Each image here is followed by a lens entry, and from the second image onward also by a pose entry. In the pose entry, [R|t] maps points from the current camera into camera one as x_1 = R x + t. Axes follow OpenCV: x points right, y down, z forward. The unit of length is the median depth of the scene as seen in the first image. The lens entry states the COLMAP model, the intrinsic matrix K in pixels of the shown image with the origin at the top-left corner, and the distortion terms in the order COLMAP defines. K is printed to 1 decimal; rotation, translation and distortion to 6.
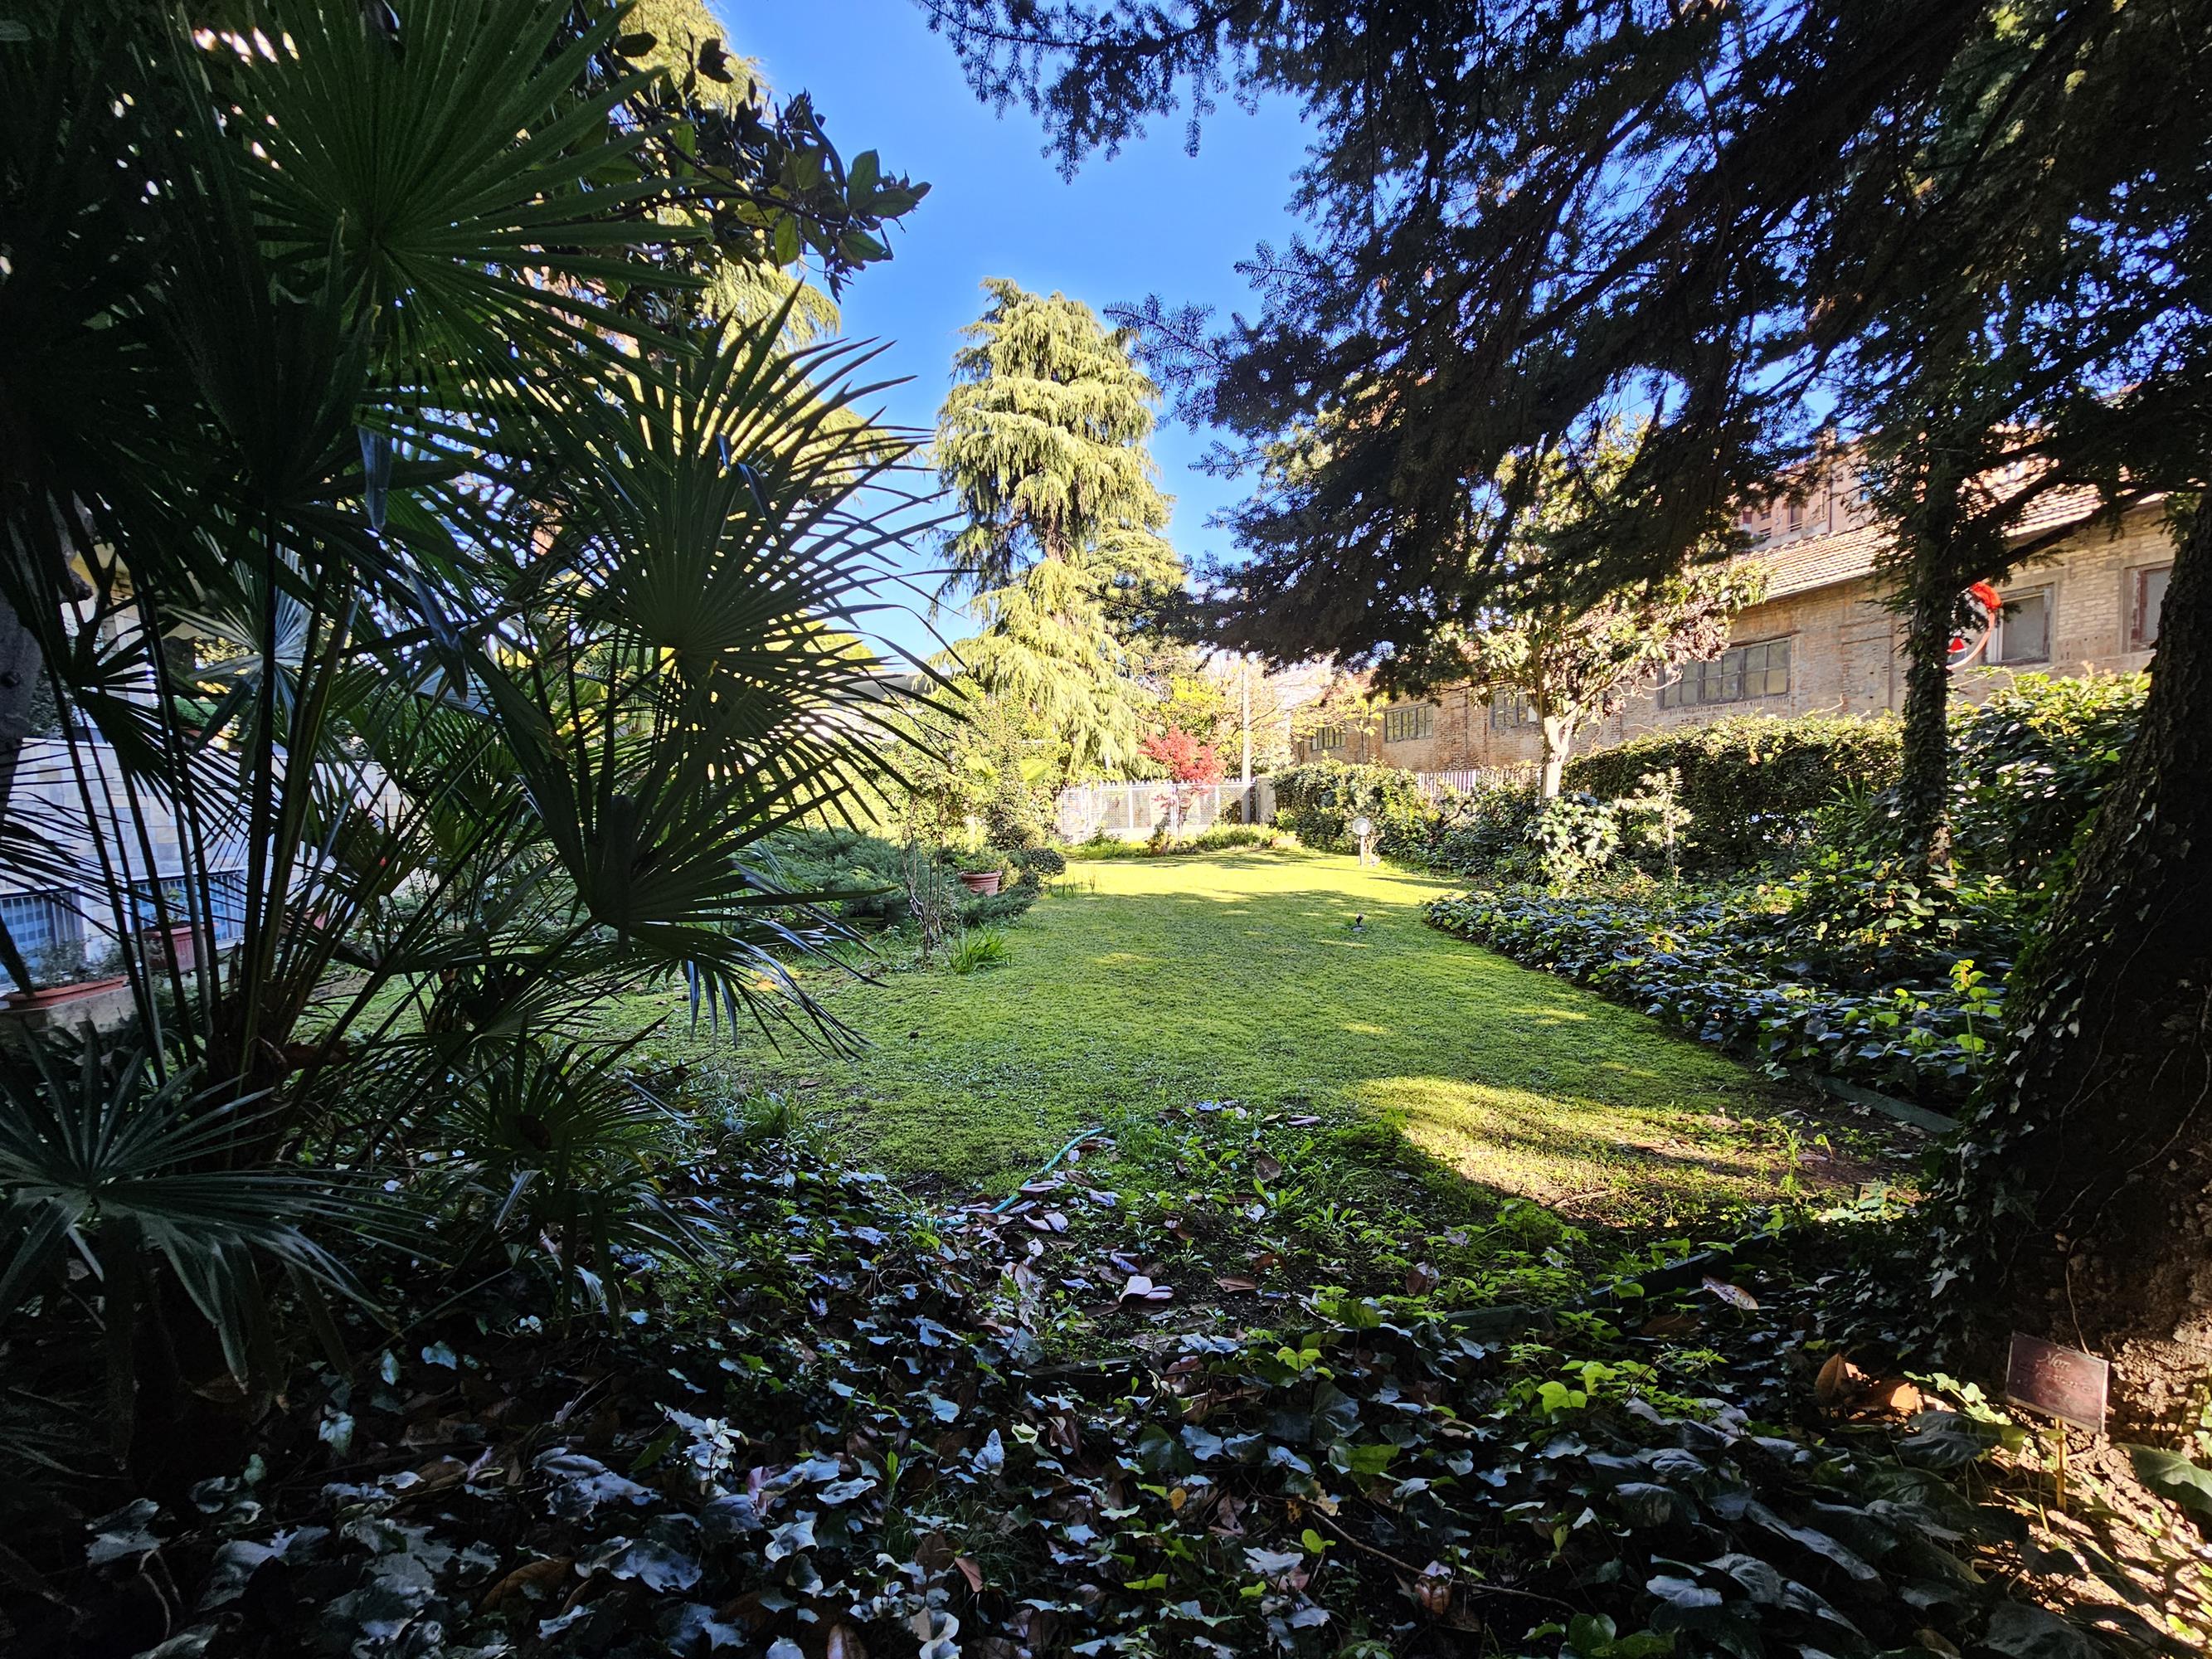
lens RADIAL K [[901.4, 0, 1105.3], [0, 901.4, 833.2], [0, 0, 1]] dist [0.000882, 0.001037]
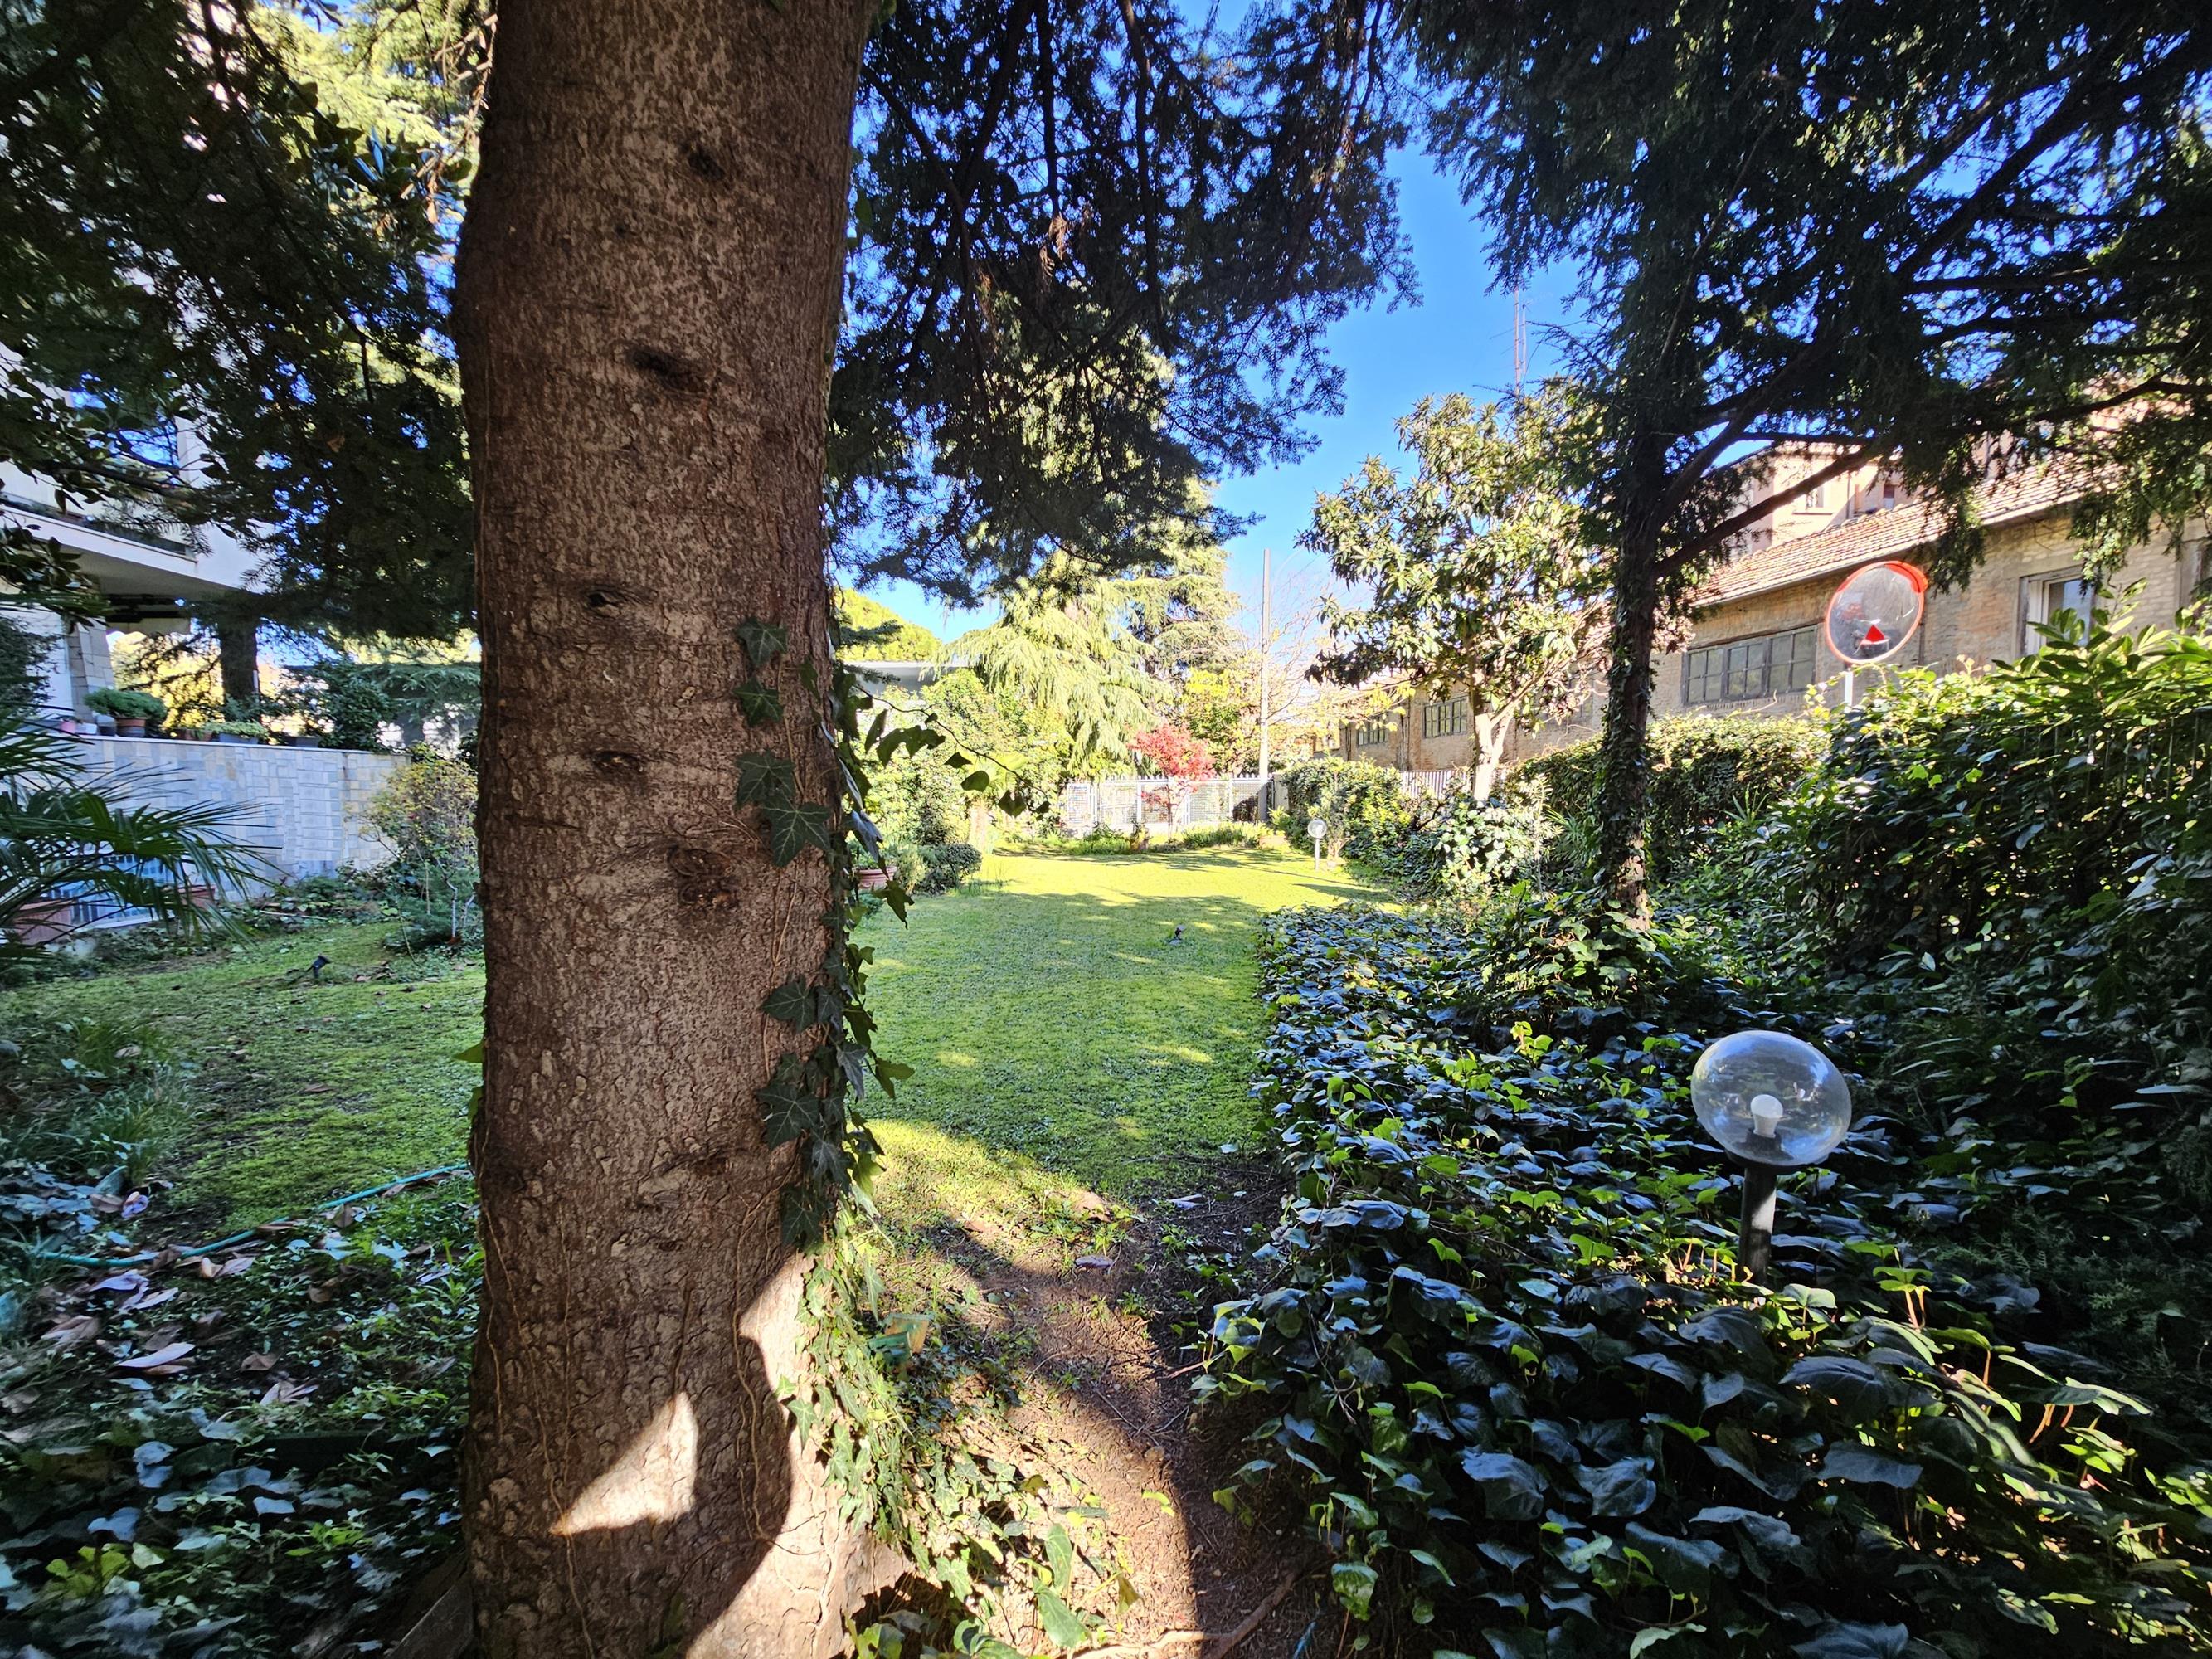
lens RADIAL K [[901.4, 0, 1106.0], [0, 901.4, 823.8], [0, 0, 1]] dist [0.000882, 0.001037]
pose [[0.991670, 0.021643, -0.126975, 0.212171], [-0.021595, 0.999765, 0.001750, -0.010546], [0.126983, 0.001007, 0.991904, 0.041215]]
